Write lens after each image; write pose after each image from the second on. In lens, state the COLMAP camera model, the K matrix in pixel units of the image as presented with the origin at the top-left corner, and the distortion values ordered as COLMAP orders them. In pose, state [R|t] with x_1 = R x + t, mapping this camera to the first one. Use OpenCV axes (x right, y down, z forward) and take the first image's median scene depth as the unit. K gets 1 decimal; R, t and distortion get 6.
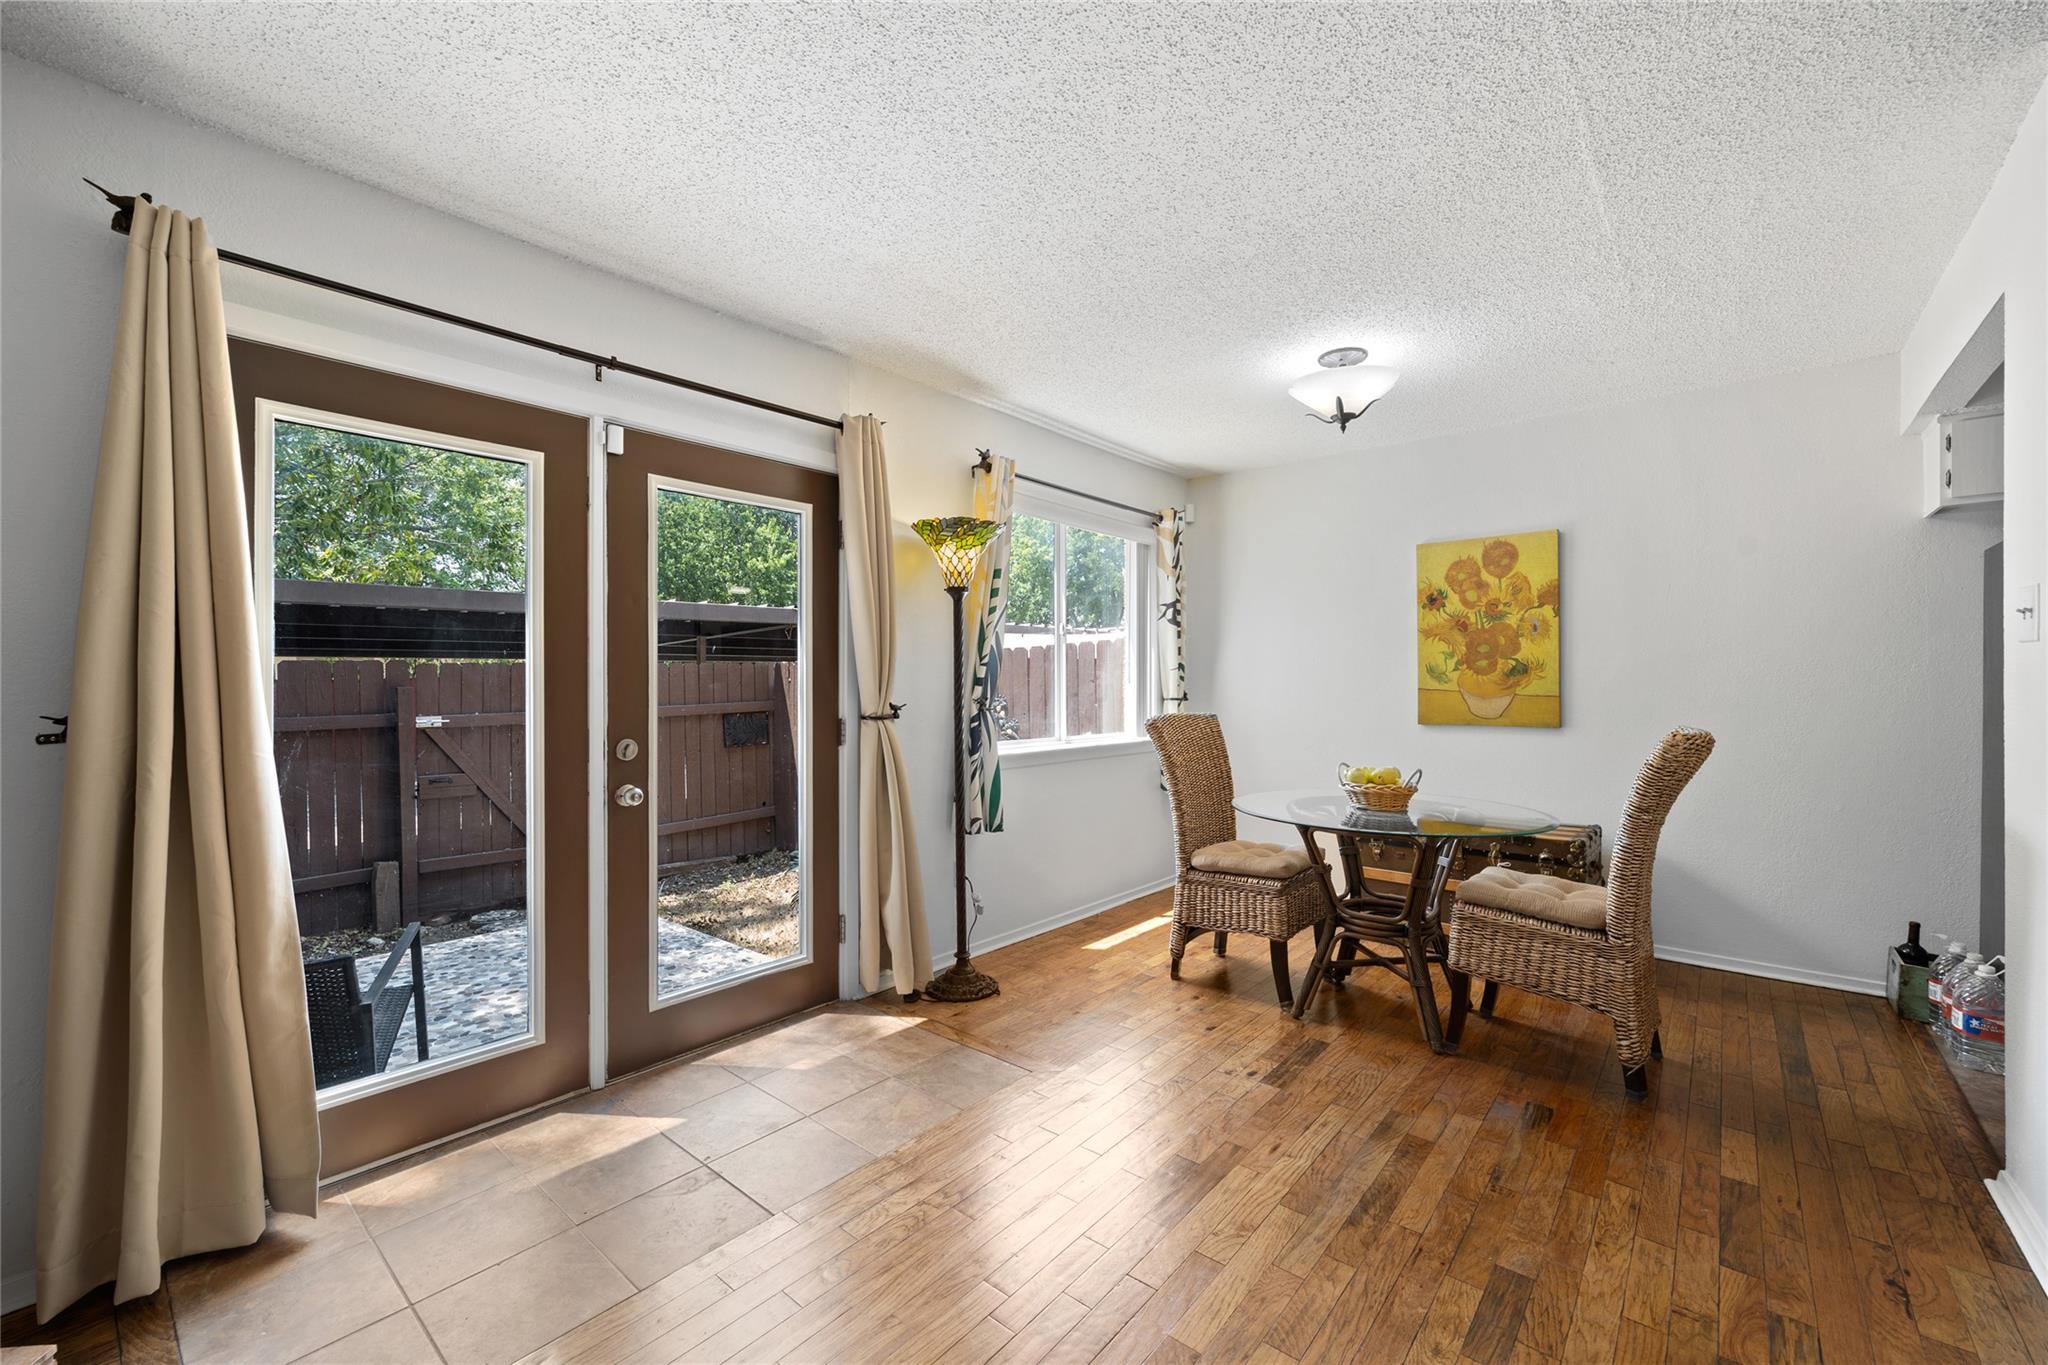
lens RADIAL K [[840.5, 0, 1009.4], [0, 840.5, 680.6], [0, 0, 1]] dist [0.000916, 0.000277]
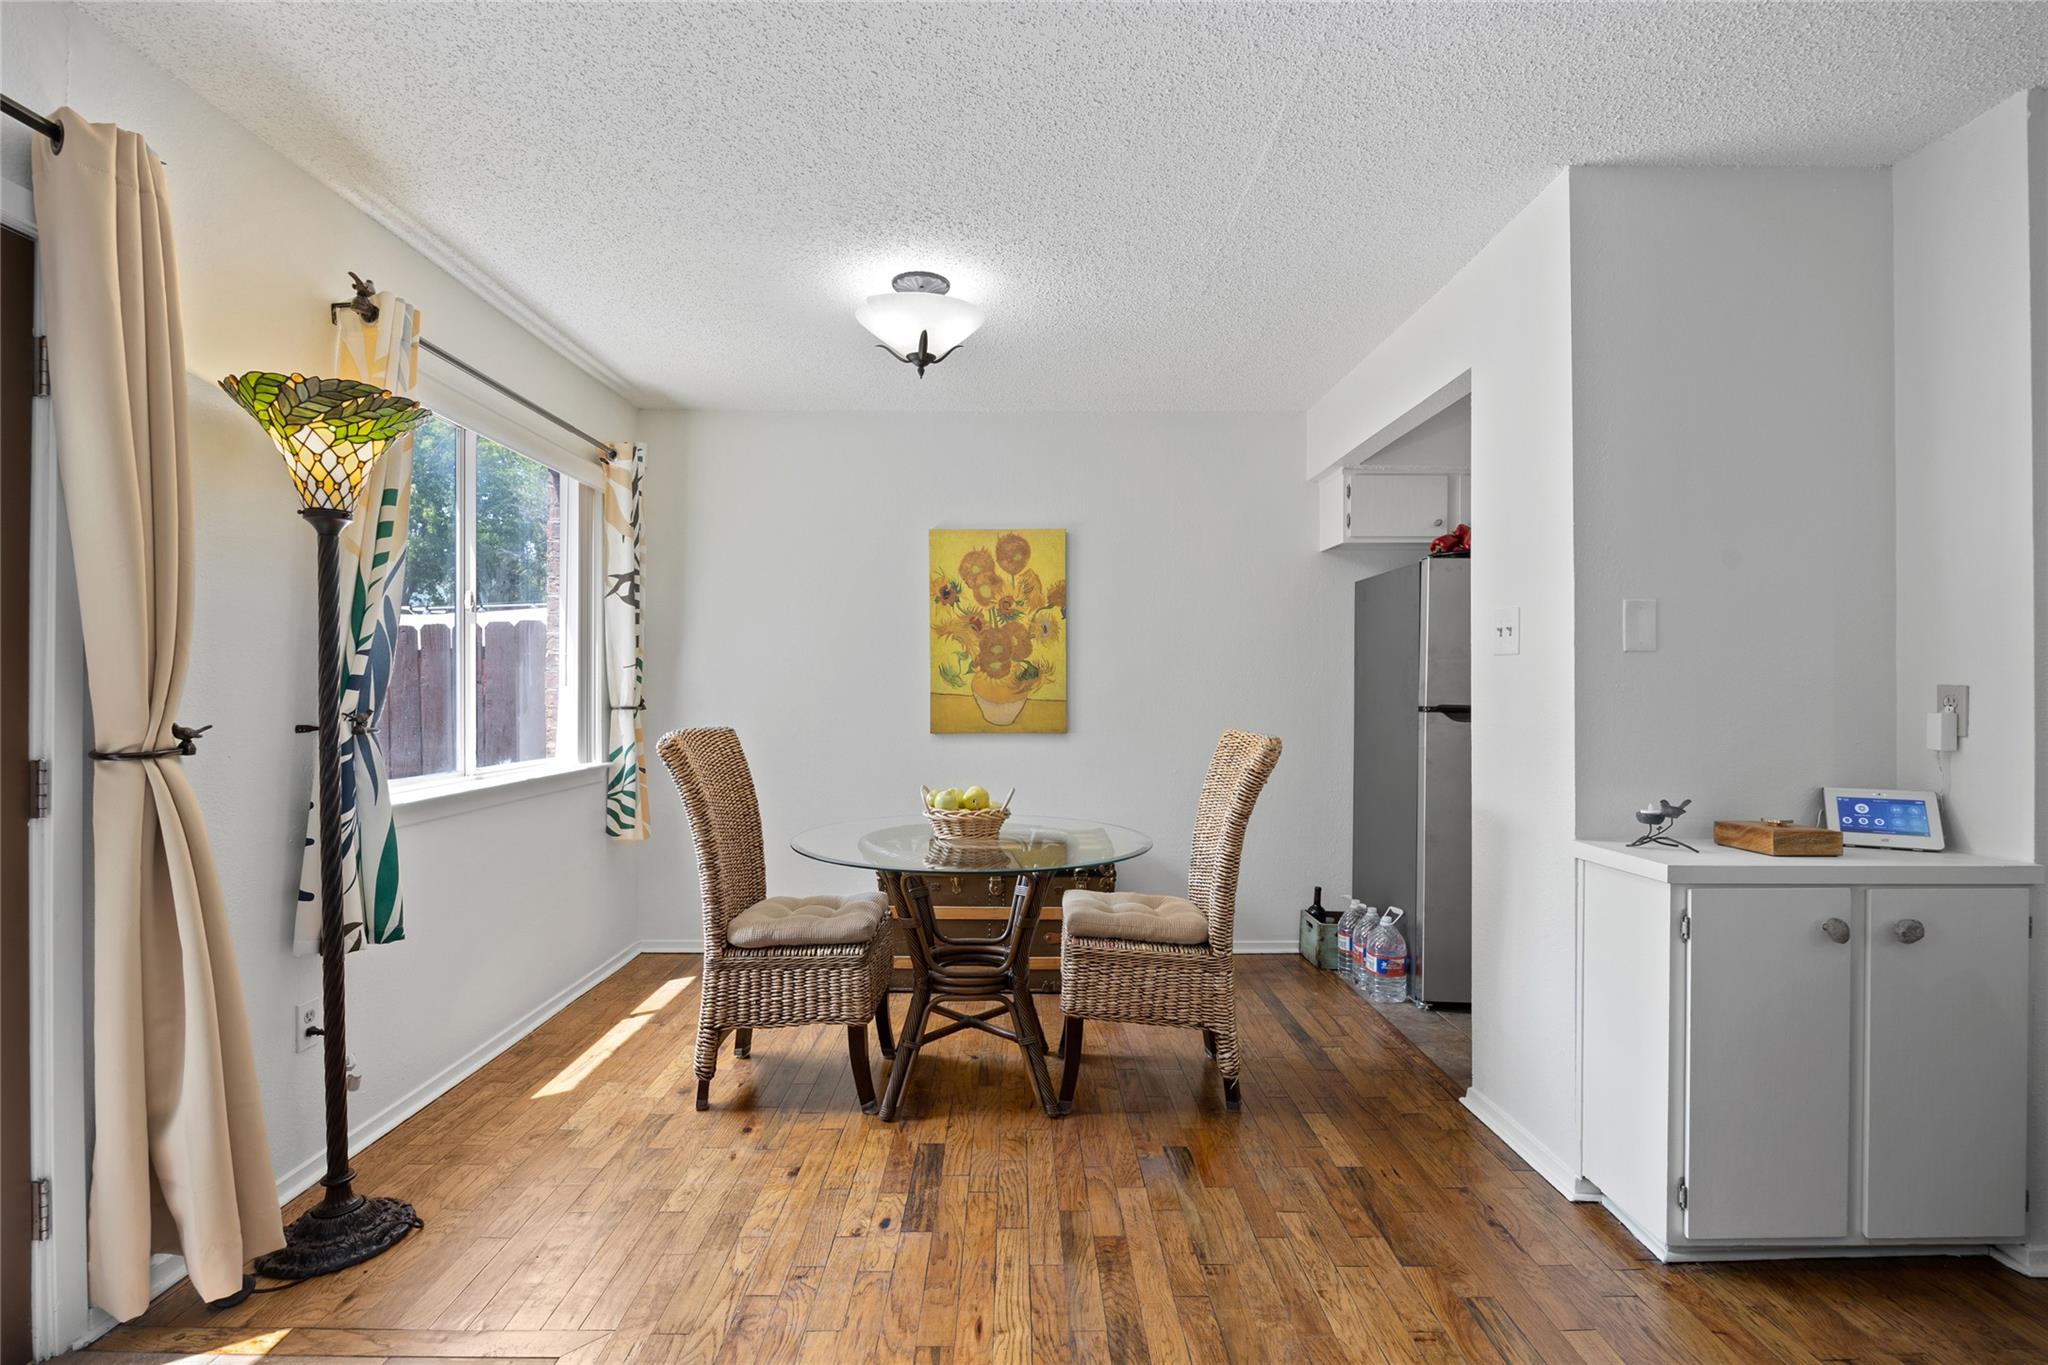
lens RADIAL K [[956.5, 0, 1024.0], [0, 956.5, 682.5], [0, 0, 1]] dist [-0.011286, -0.000091]
pose [[0.749520, 0.005199, 0.661962, -0.131823], [-0.004796, 0.999986, -0.002423, 0.000637], [-0.661965, -0.001359, 0.749534, 0.235224]]
